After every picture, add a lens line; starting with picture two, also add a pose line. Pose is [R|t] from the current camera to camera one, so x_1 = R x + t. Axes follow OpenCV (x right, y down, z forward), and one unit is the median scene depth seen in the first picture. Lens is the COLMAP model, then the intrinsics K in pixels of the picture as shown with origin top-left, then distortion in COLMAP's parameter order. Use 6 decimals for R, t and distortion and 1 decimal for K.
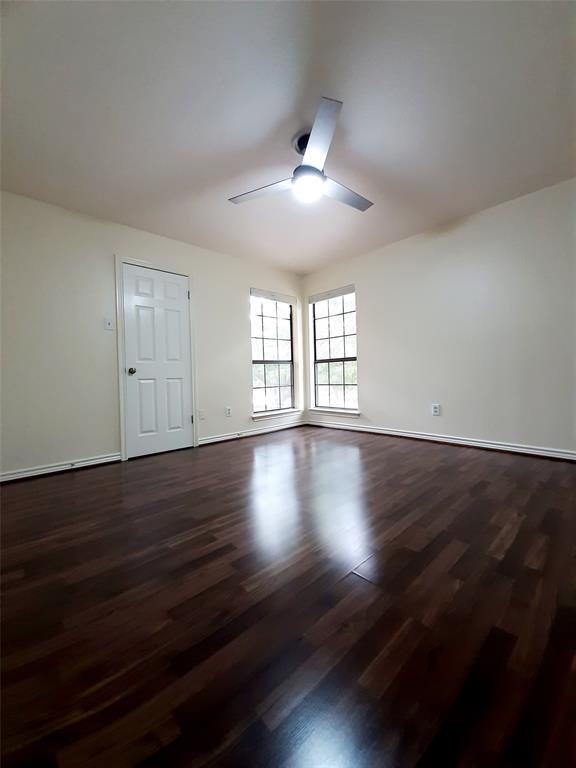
lens RADIAL K [[302.1, 0, 284.4], [0, 302.1, 380.5], [0, 0, 1]] dist [-0.000114, -0.000173]
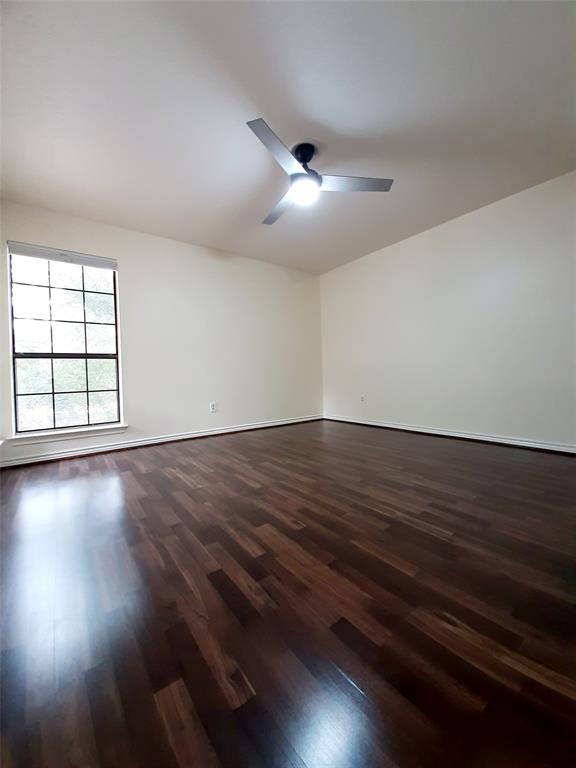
lens RADIAL K [[302.1, 0, 284.4], [0, 302.1, 380.5], [0, 0, 1]] dist [-0.000114, -0.000173]
pose [[0.090644, 0.005408, 0.995869, -0.584116], [0.037208, 0.999269, -0.008813, 0.015152], [-0.995188, 0.037853, 0.090376, 0.590644]]
